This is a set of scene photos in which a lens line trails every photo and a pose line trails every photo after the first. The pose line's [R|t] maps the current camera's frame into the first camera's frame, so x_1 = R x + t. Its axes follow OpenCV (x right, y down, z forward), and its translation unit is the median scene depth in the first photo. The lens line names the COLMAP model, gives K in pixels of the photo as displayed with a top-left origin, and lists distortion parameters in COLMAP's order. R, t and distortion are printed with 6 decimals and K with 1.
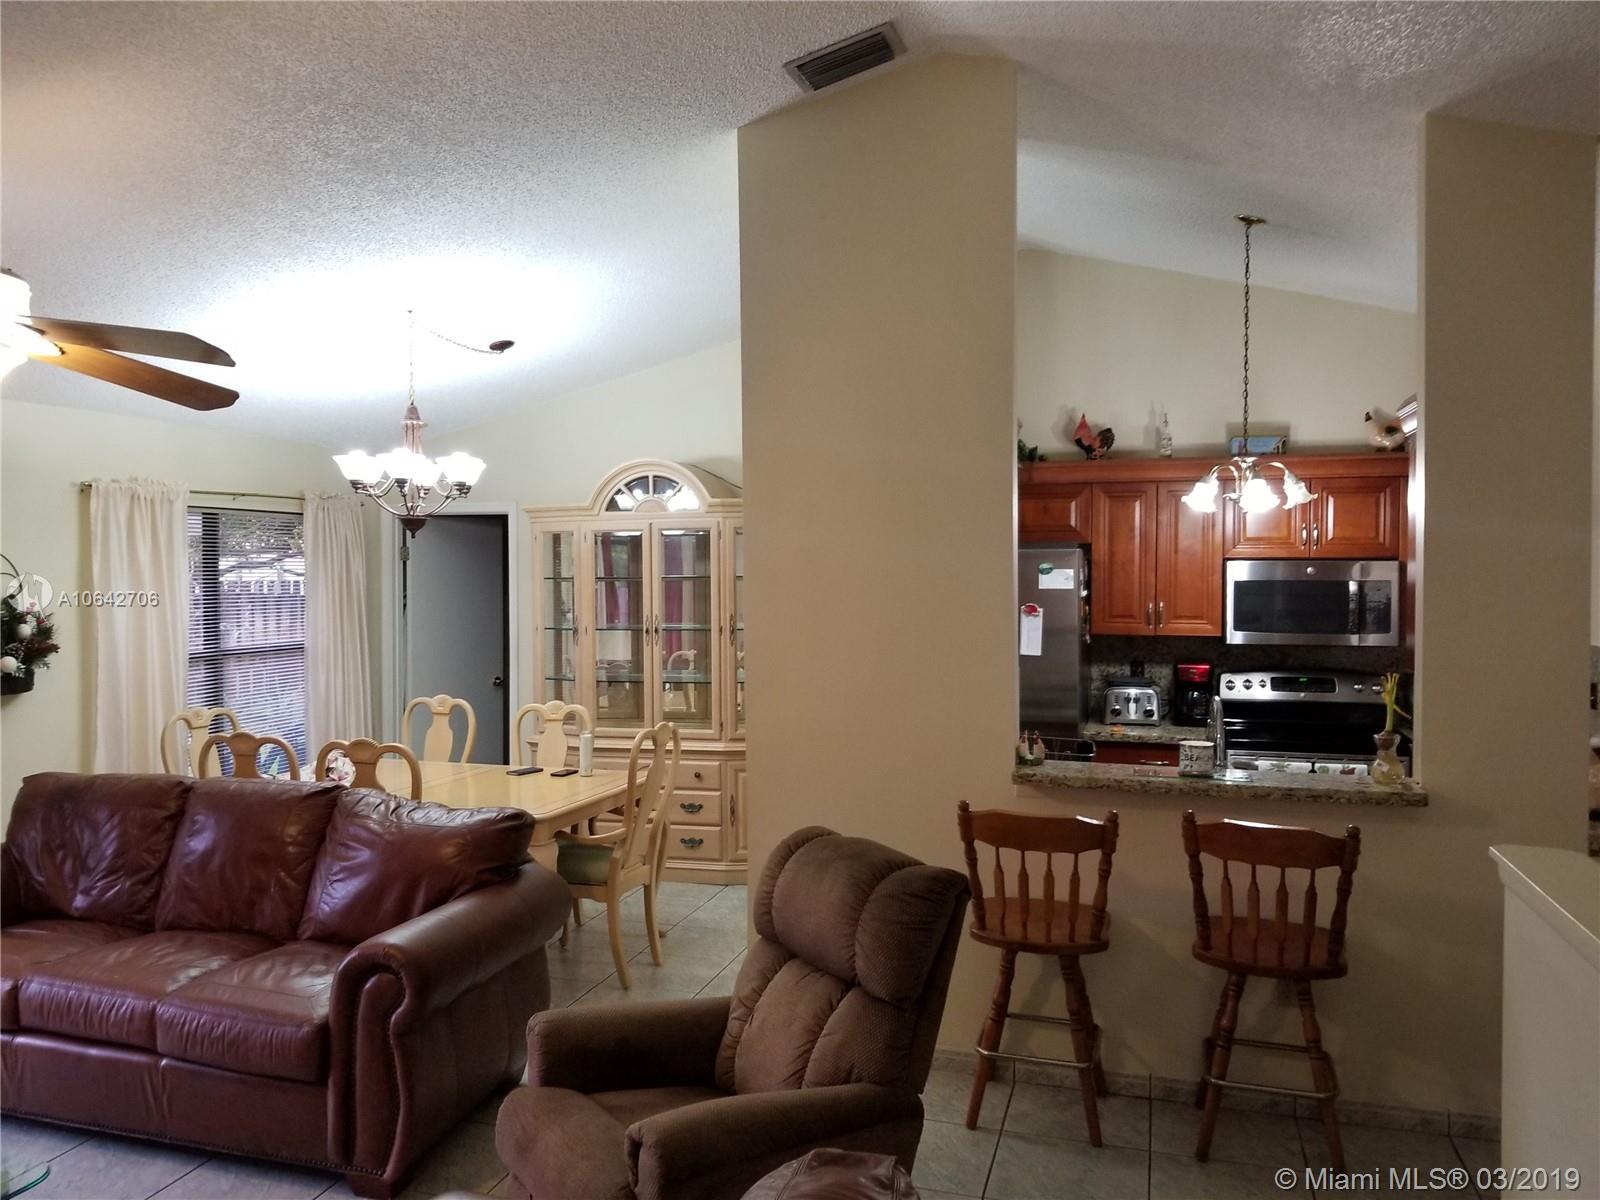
lens RADIAL K [[1262.7, 0, 800.0], [0, 1262.7, 600.0], [0, 0, 1]] dist [0.031994, -0.051874]
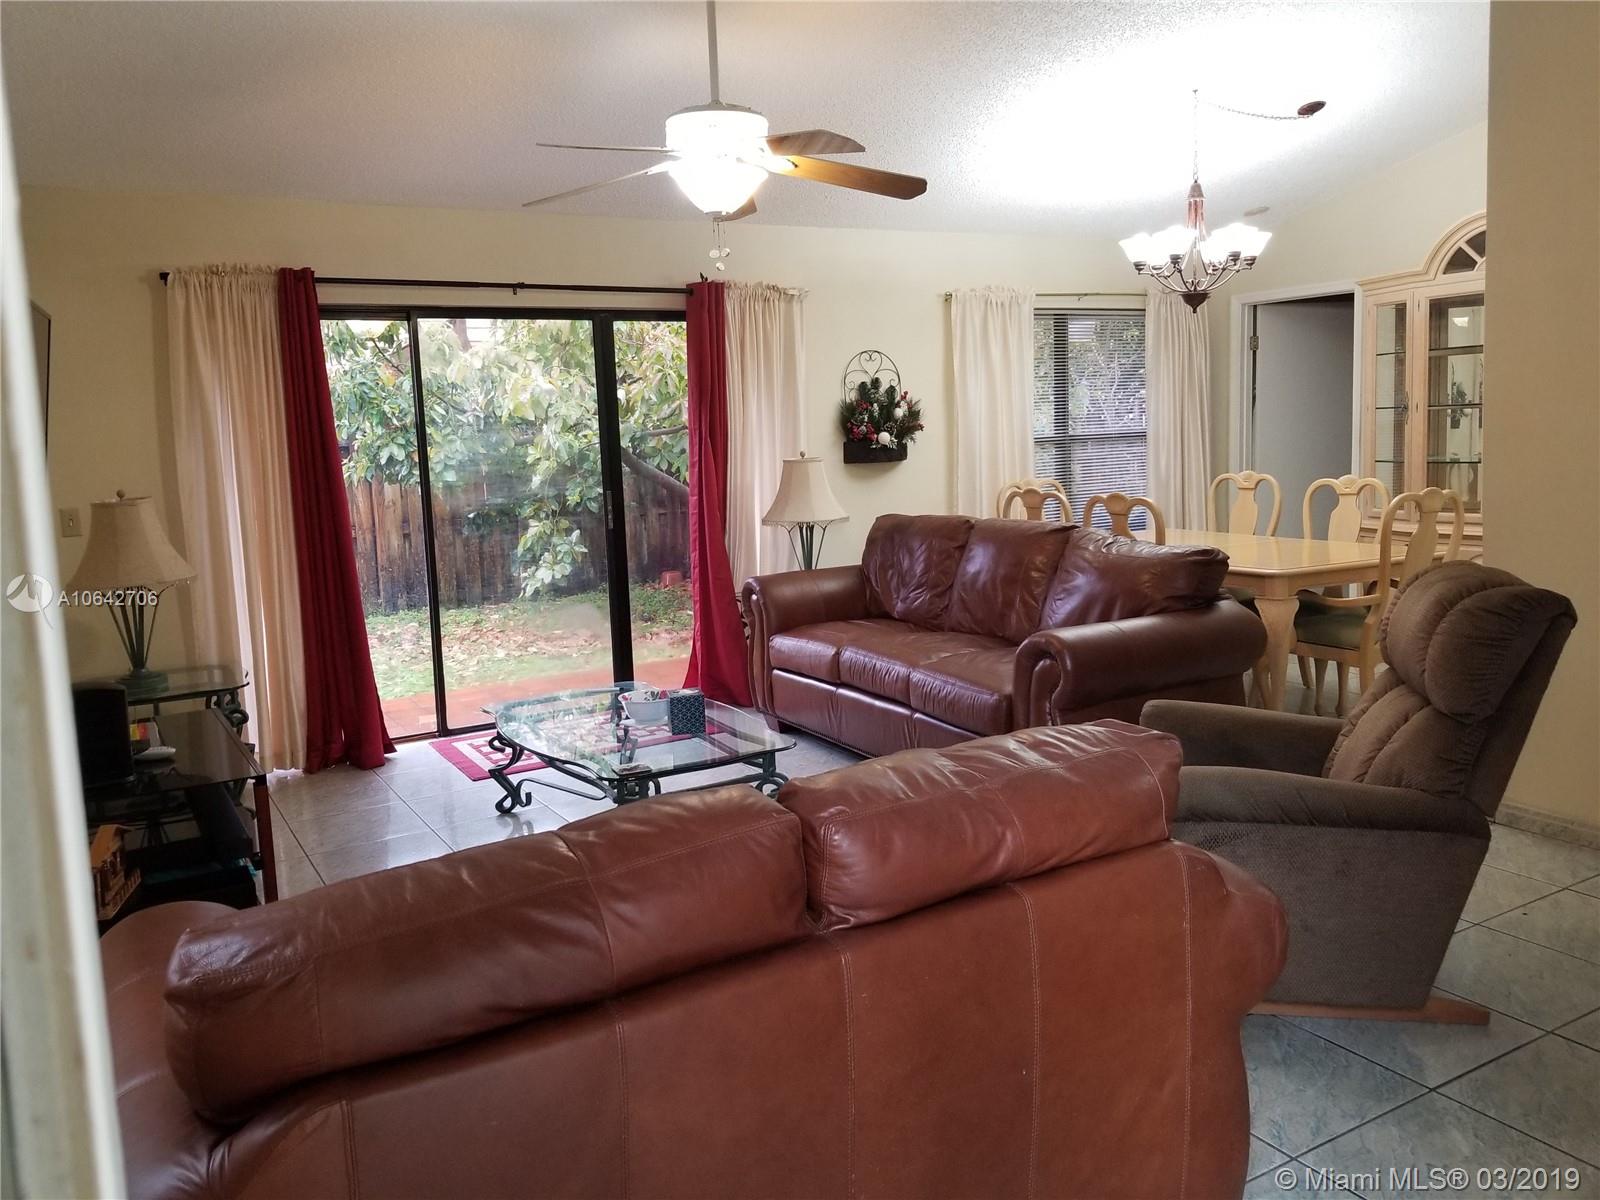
lens RADIAL K [[1262.7, 0, 800.0], [0, 1262.7, 600.0], [0, 0, 1]] dist [0.031994, -0.051874]
pose [[0.732784, 0.062675, -0.677569, 0.243999], [0.027885, 0.992147, 0.121930, 0.066328], [0.679889, -0.108243, 0.725282, -0.022759]]
